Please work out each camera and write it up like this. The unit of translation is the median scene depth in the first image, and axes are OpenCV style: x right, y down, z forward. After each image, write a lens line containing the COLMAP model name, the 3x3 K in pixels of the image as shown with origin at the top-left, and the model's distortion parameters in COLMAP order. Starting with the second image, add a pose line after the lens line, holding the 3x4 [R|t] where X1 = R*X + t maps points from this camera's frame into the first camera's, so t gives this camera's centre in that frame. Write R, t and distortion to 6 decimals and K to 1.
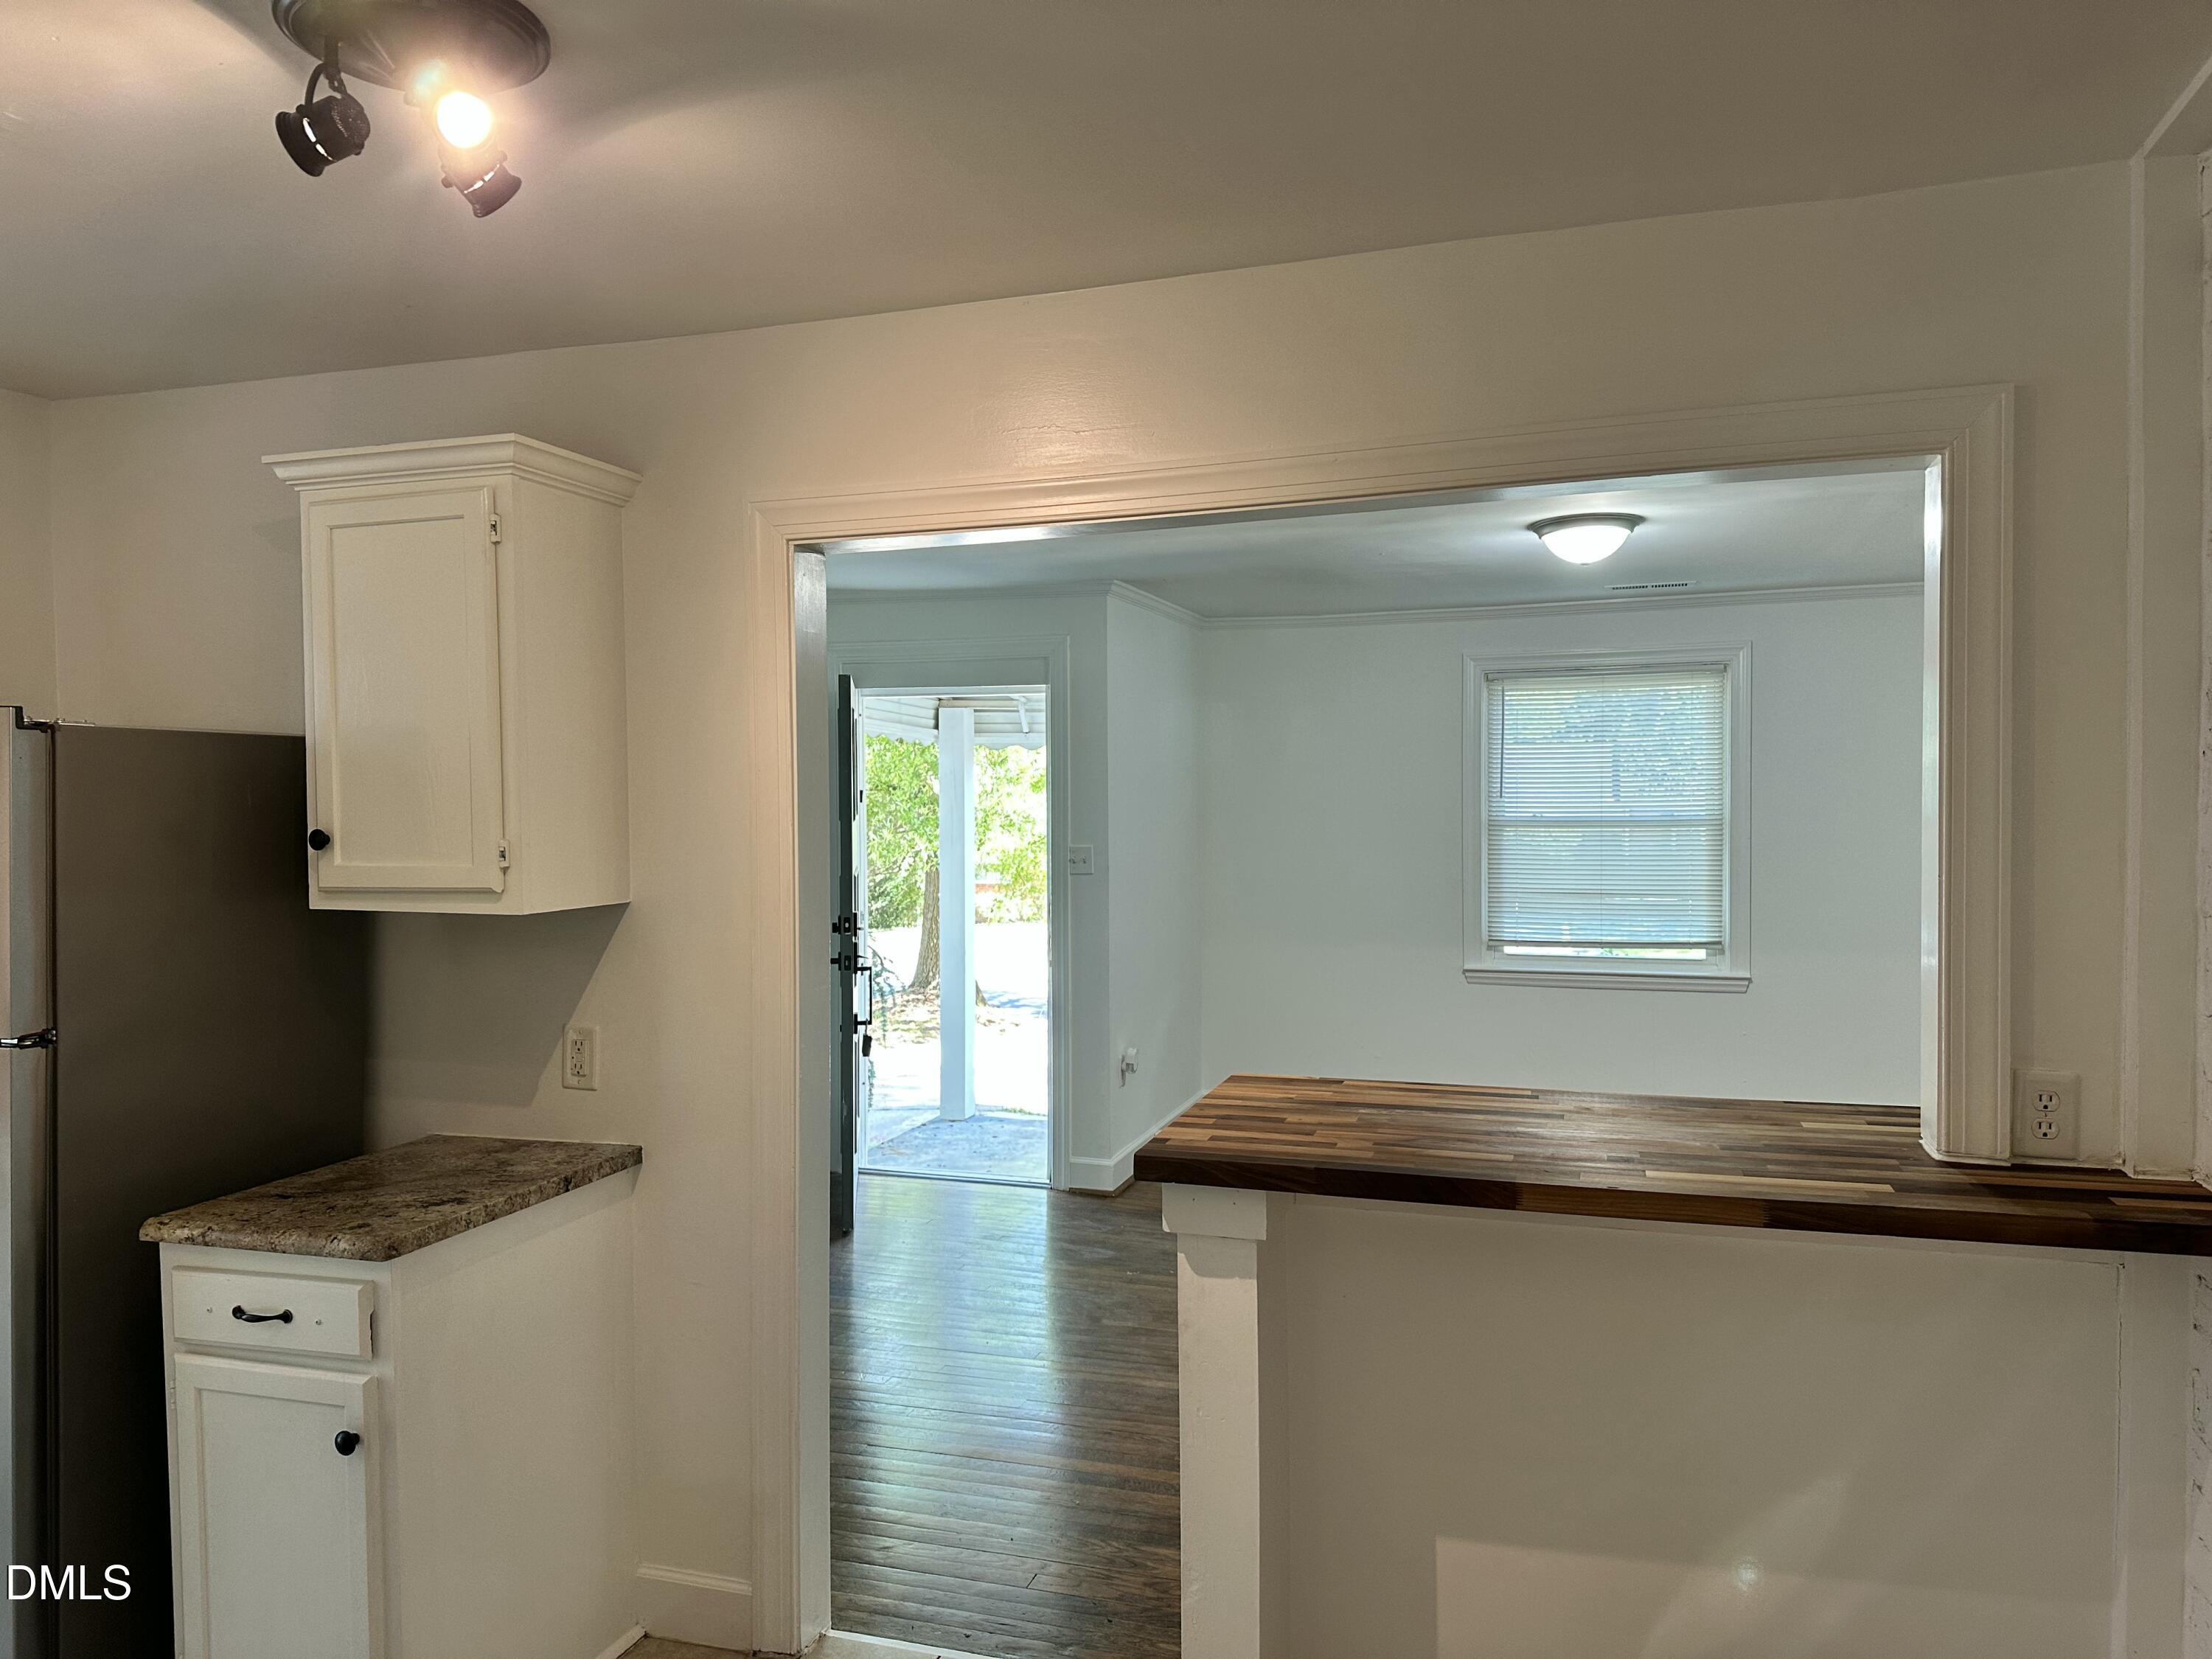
lens RADIAL K [[1551.0, 0, 1106.0], [0, 1551.0, 829.5], [0, 0, 1]] dist [0.171642, -0.184457]
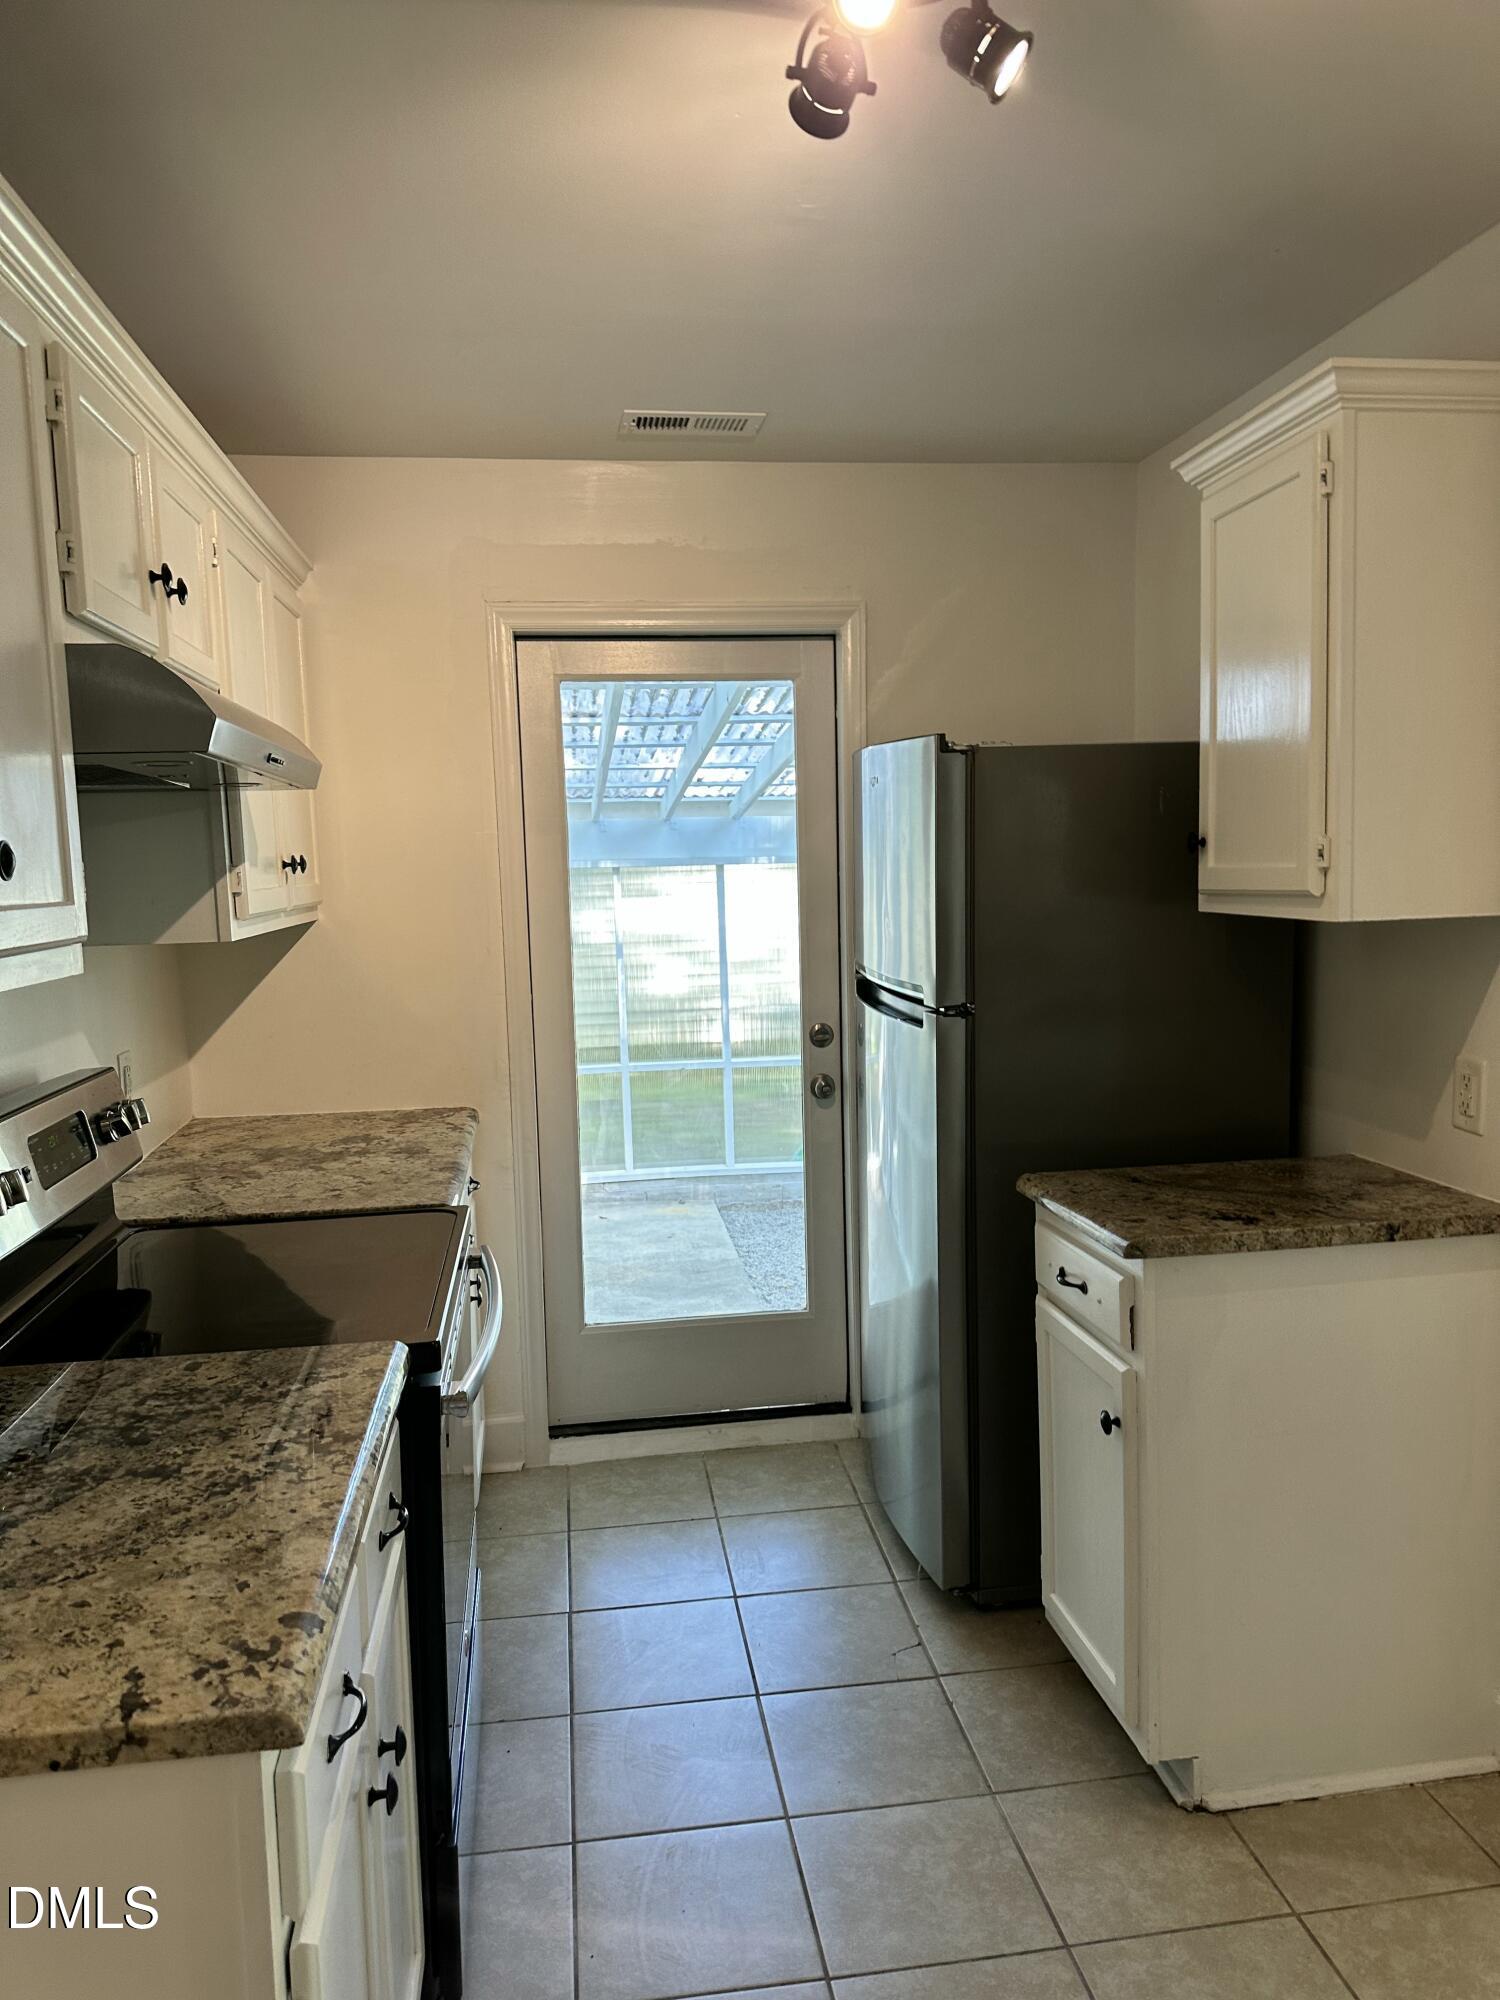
lens RADIAL K [[1417.6, 0, 750.0], [0, 1417.6, 1000.0], [0, 0, 1]] dist [0.023830, -0.000340]
pose [[0.452924, 0.075724, -0.888327, 0.191631], [0.008722, 0.995962, 0.089346, 0.023578], [0.891506, -0.048215, 0.450435, 0.347738]]
